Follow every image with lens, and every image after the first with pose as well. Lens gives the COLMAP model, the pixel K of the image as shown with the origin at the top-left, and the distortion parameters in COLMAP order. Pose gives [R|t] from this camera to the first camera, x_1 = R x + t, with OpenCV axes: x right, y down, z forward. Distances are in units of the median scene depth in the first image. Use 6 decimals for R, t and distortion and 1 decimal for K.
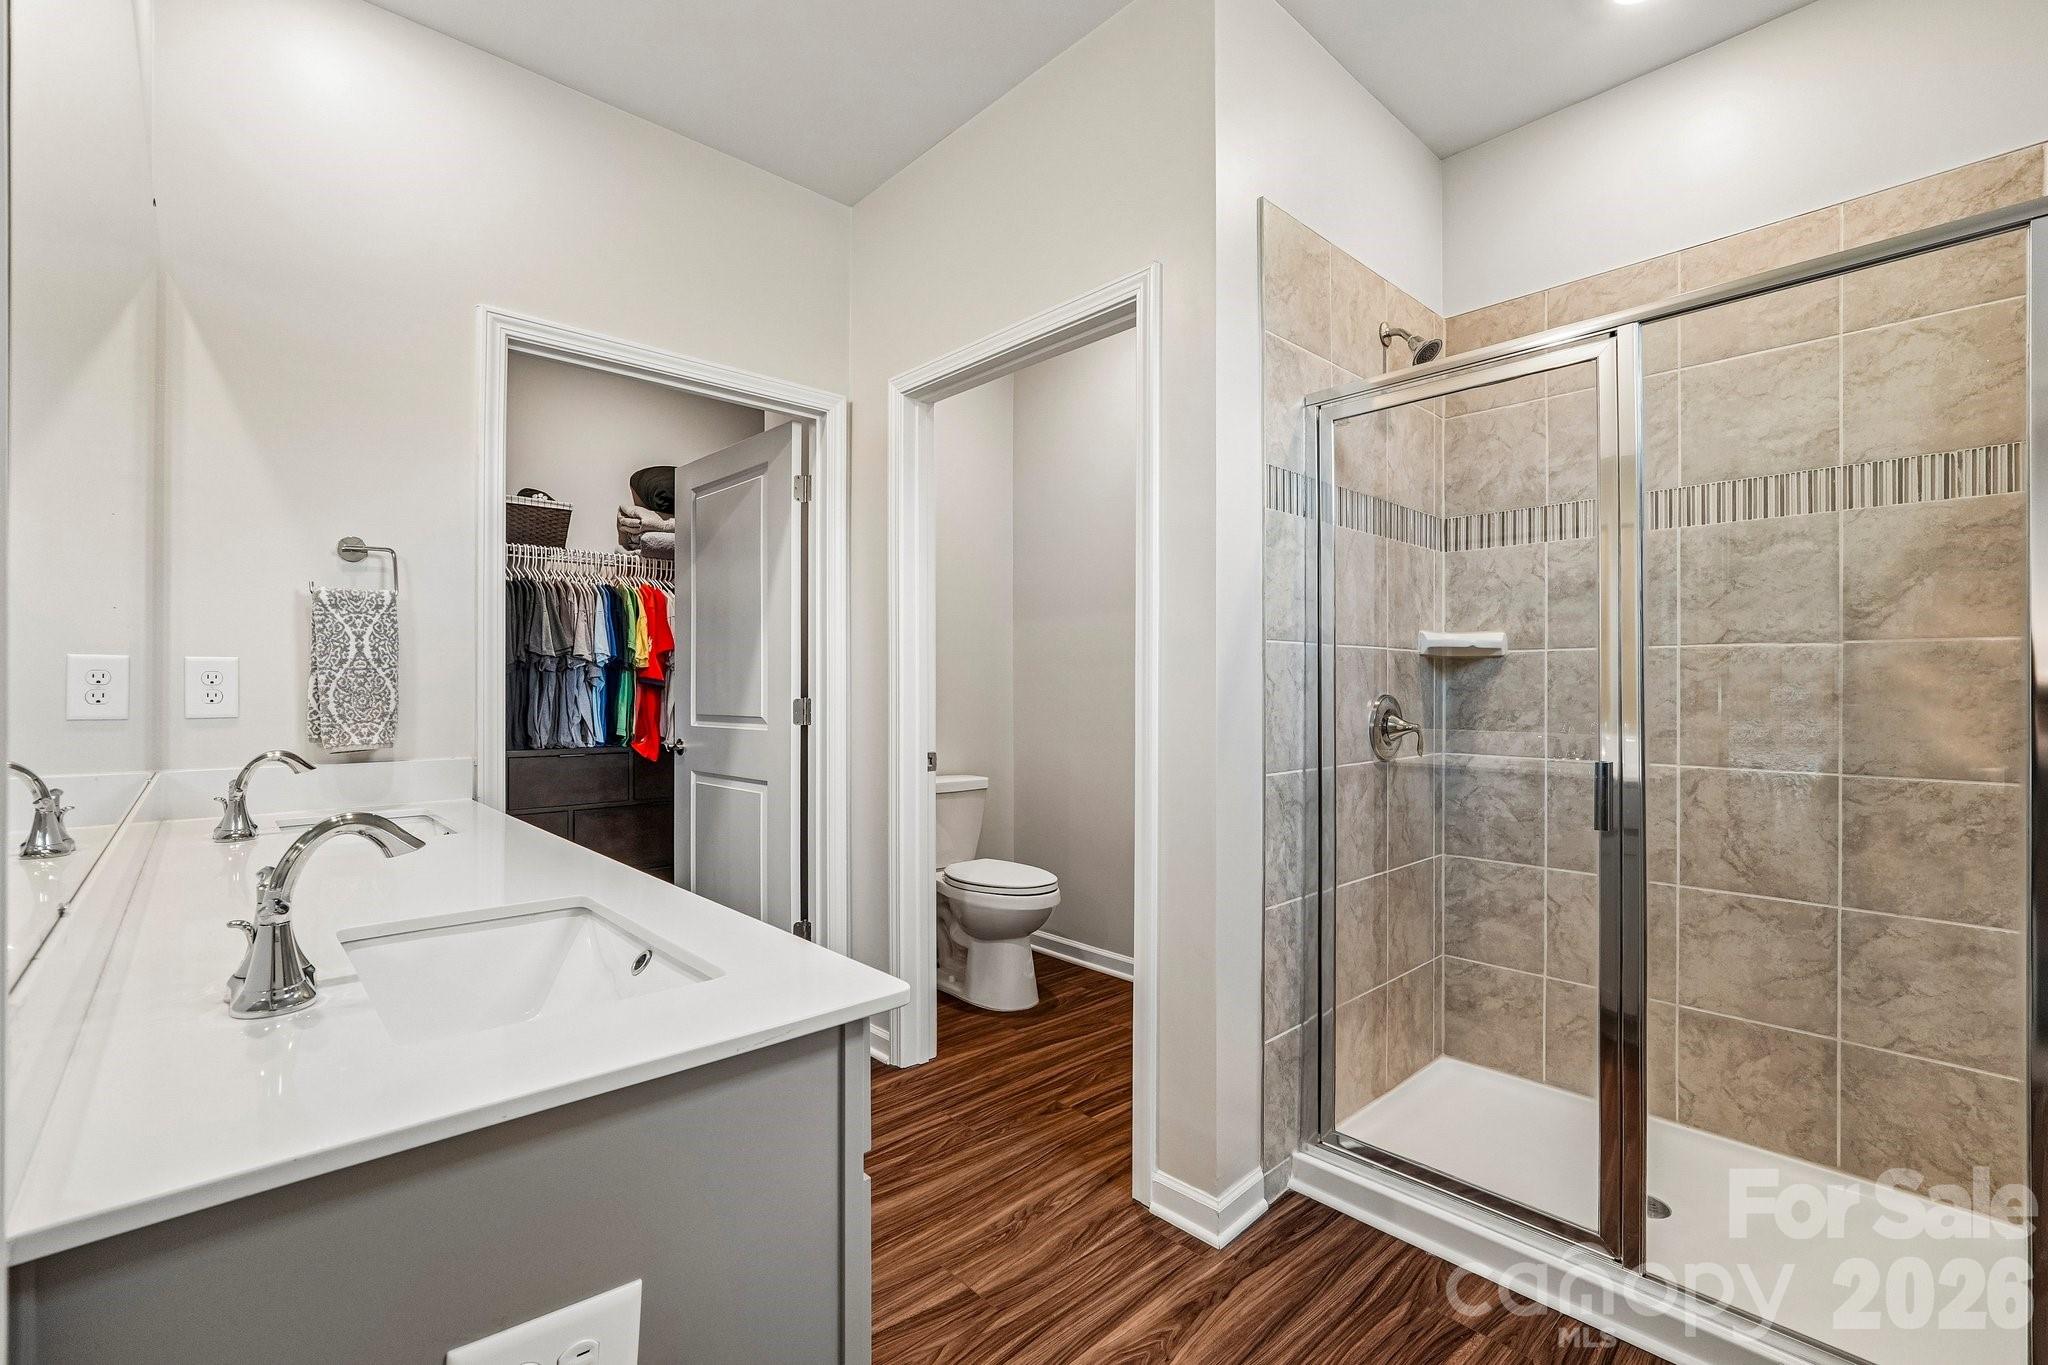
lens RADIAL K [[882.6, 0, 1019.3], [0, 882.6, 686.7], [0, 0, 1]] dist [-0.013188, 0.002755]
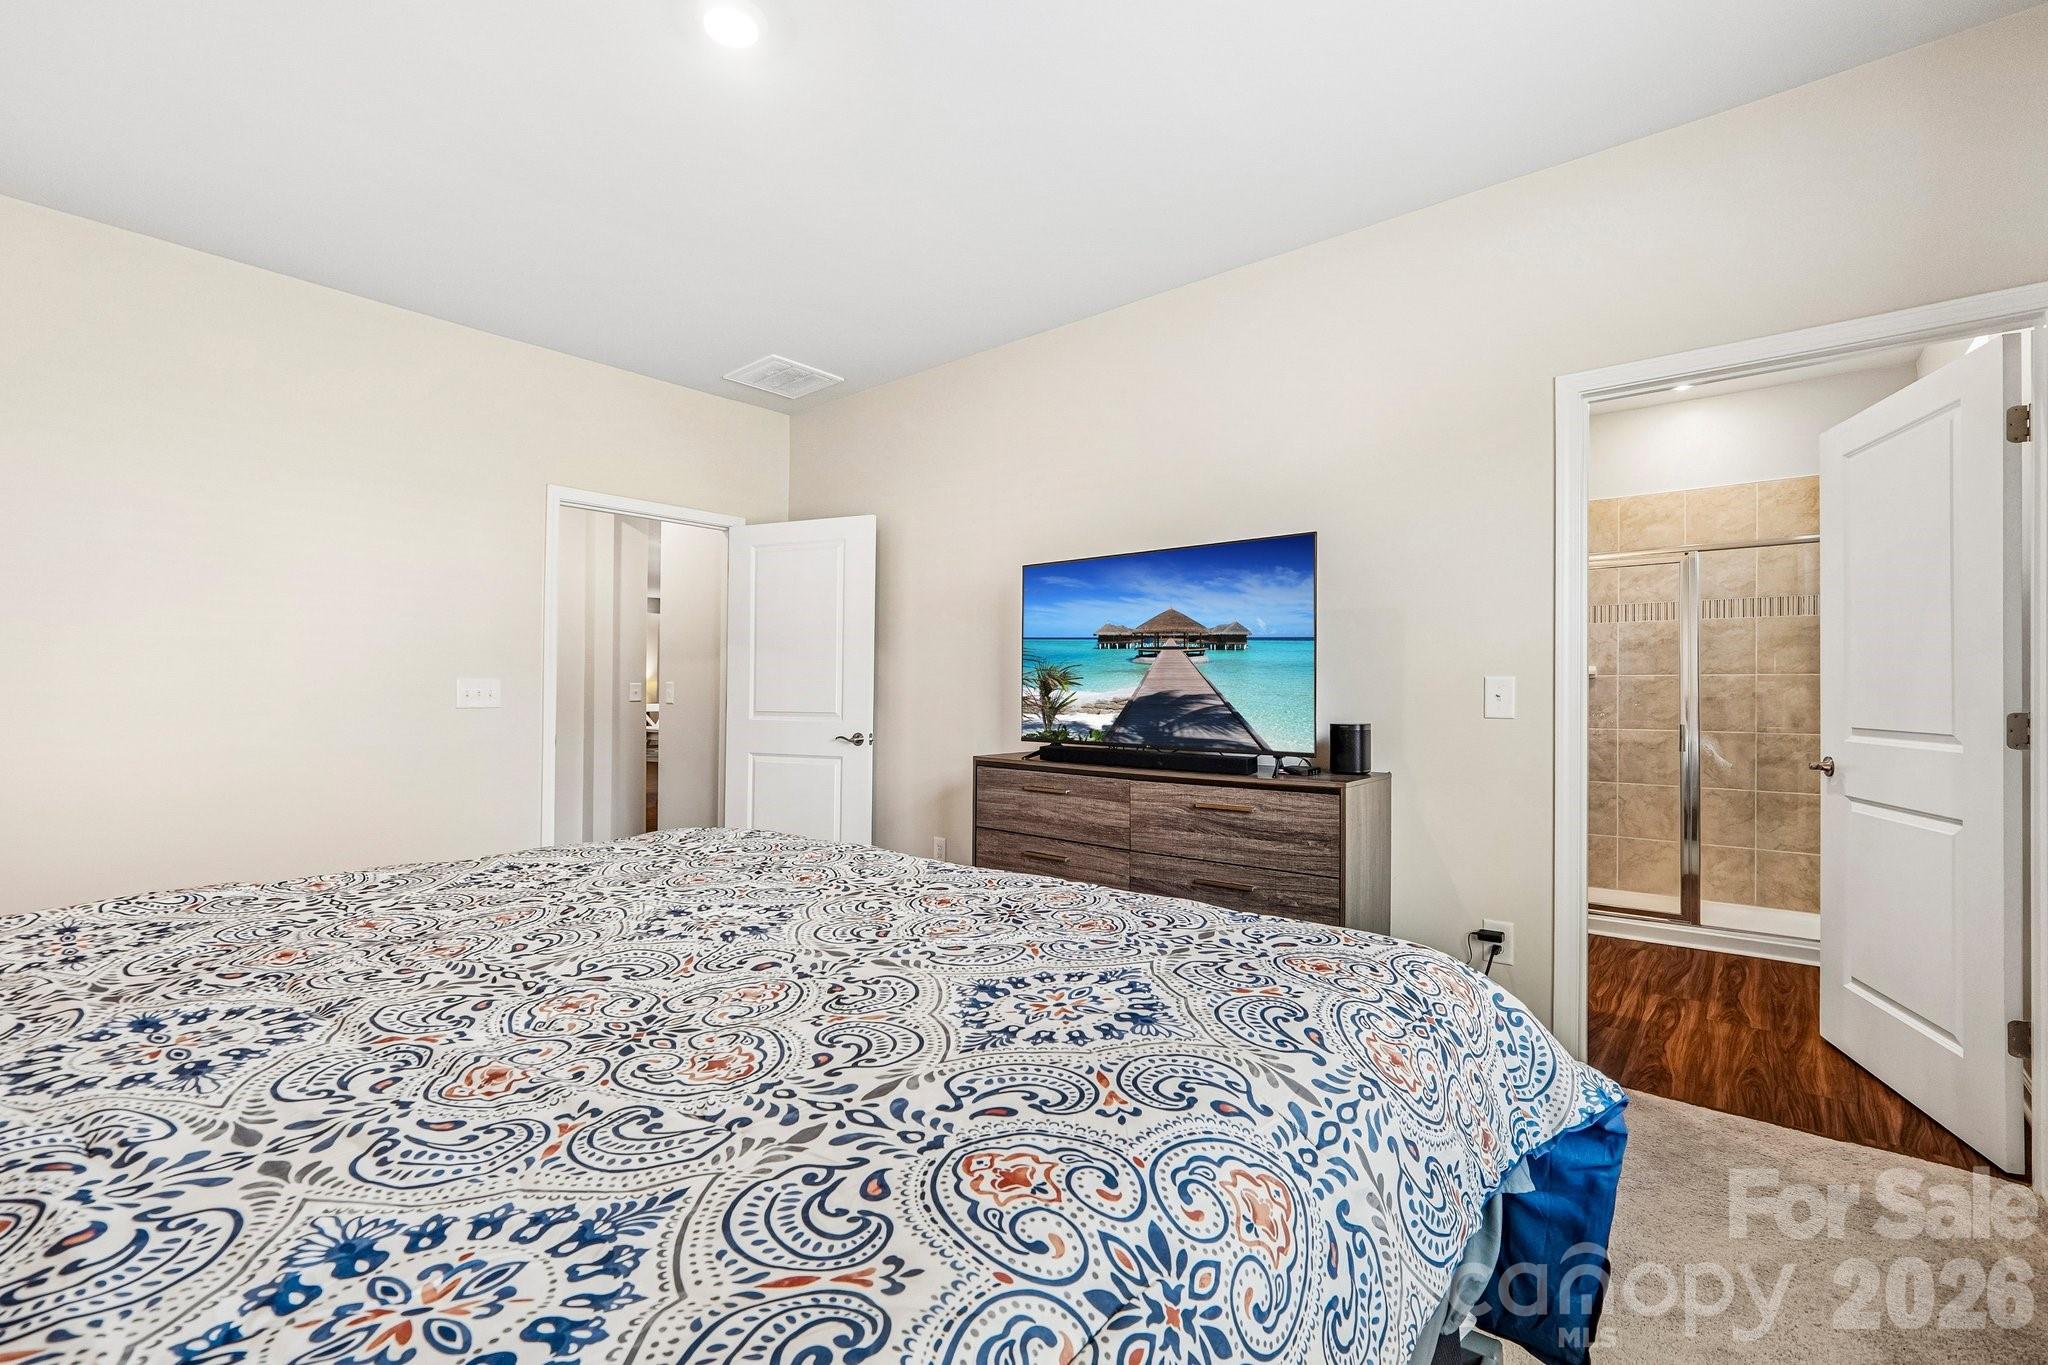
lens RADIAL K [[882.6, 0, 1028.3], [0, 882.6, 682.0], [0, 0, 1]] dist [-0.013188, 0.002755]
pose [[0.992040, -0.004586, 0.125837, -1.169189], [0.004082, 0.999983, 0.004262, -0.047267], [-0.125854, -0.003714, 0.992042, -0.975637]]
